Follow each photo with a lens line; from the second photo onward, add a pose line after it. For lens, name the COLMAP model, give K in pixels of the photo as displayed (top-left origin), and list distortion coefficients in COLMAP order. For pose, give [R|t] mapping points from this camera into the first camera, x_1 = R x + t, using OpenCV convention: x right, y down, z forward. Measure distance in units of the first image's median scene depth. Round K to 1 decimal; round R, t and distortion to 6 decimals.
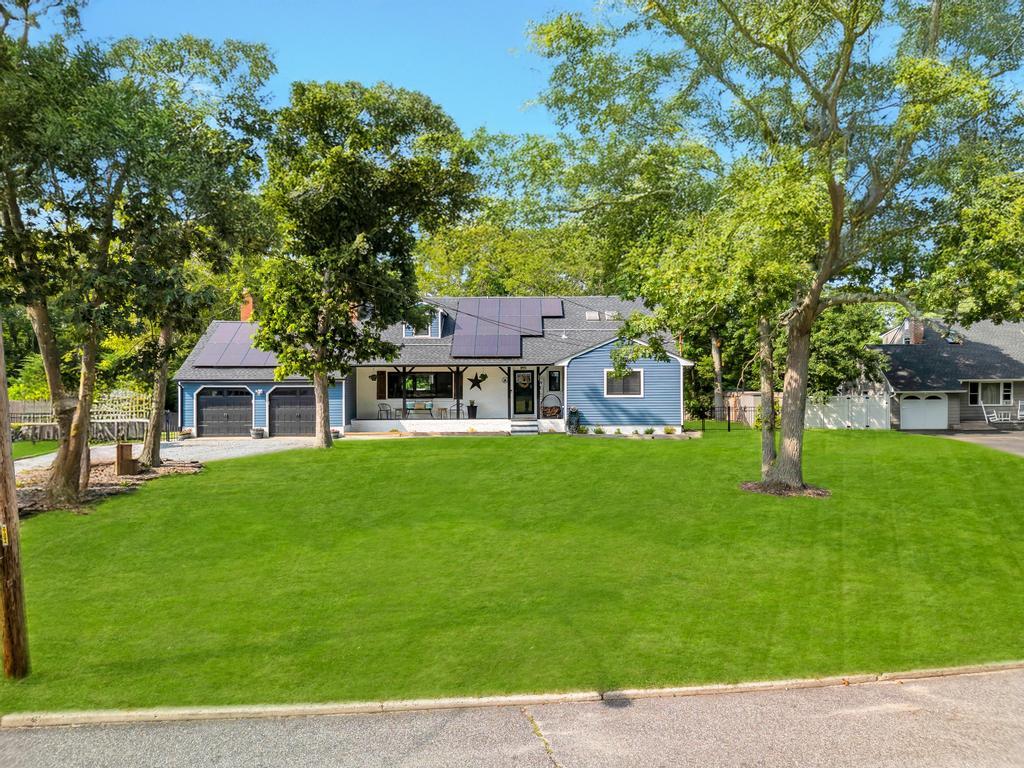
lens RADIAL K [[721.7, 0, 518.5], [0, 721.7, 383.1], [0, 0, 1]] dist [0.006391, -0.000222]
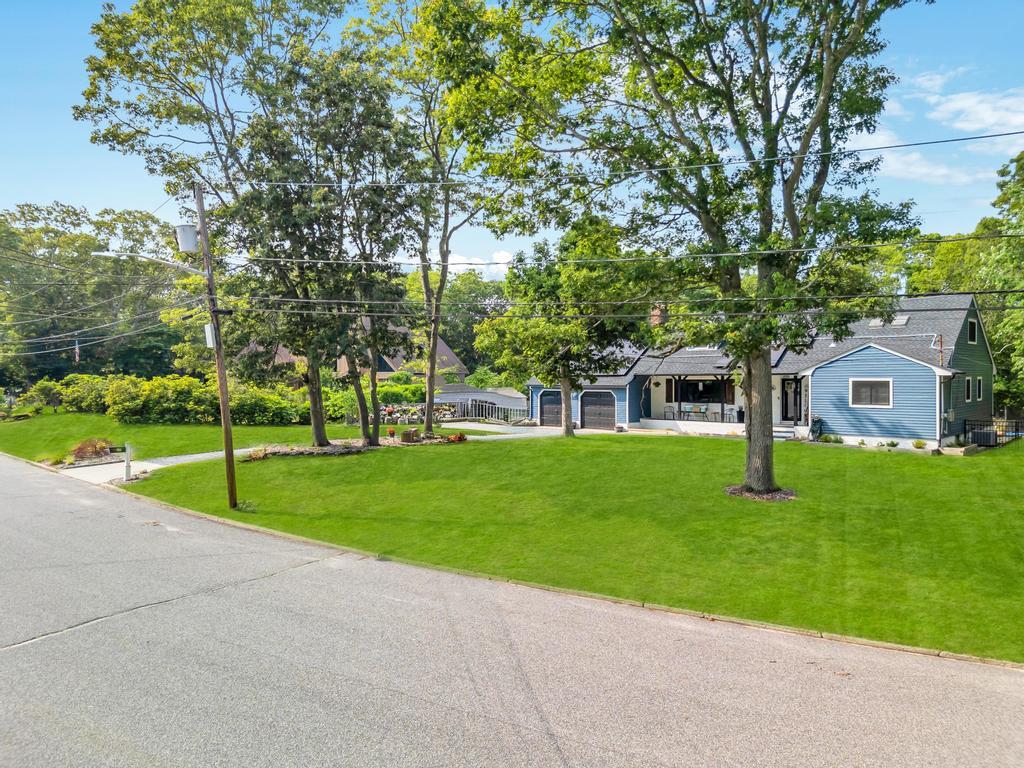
lens RADIAL K [[721.7, 0, 515.4], [0, 721.7, 384.6], [0, 0, 1]] dist [0.006391, -0.000222]
pose [[0.739652, 0.011609, -0.672890, 0.445502], [-0.014505, 0.999894, 0.001306, -0.005706], [0.672834, 0.008794, 0.739742, -0.043280]]
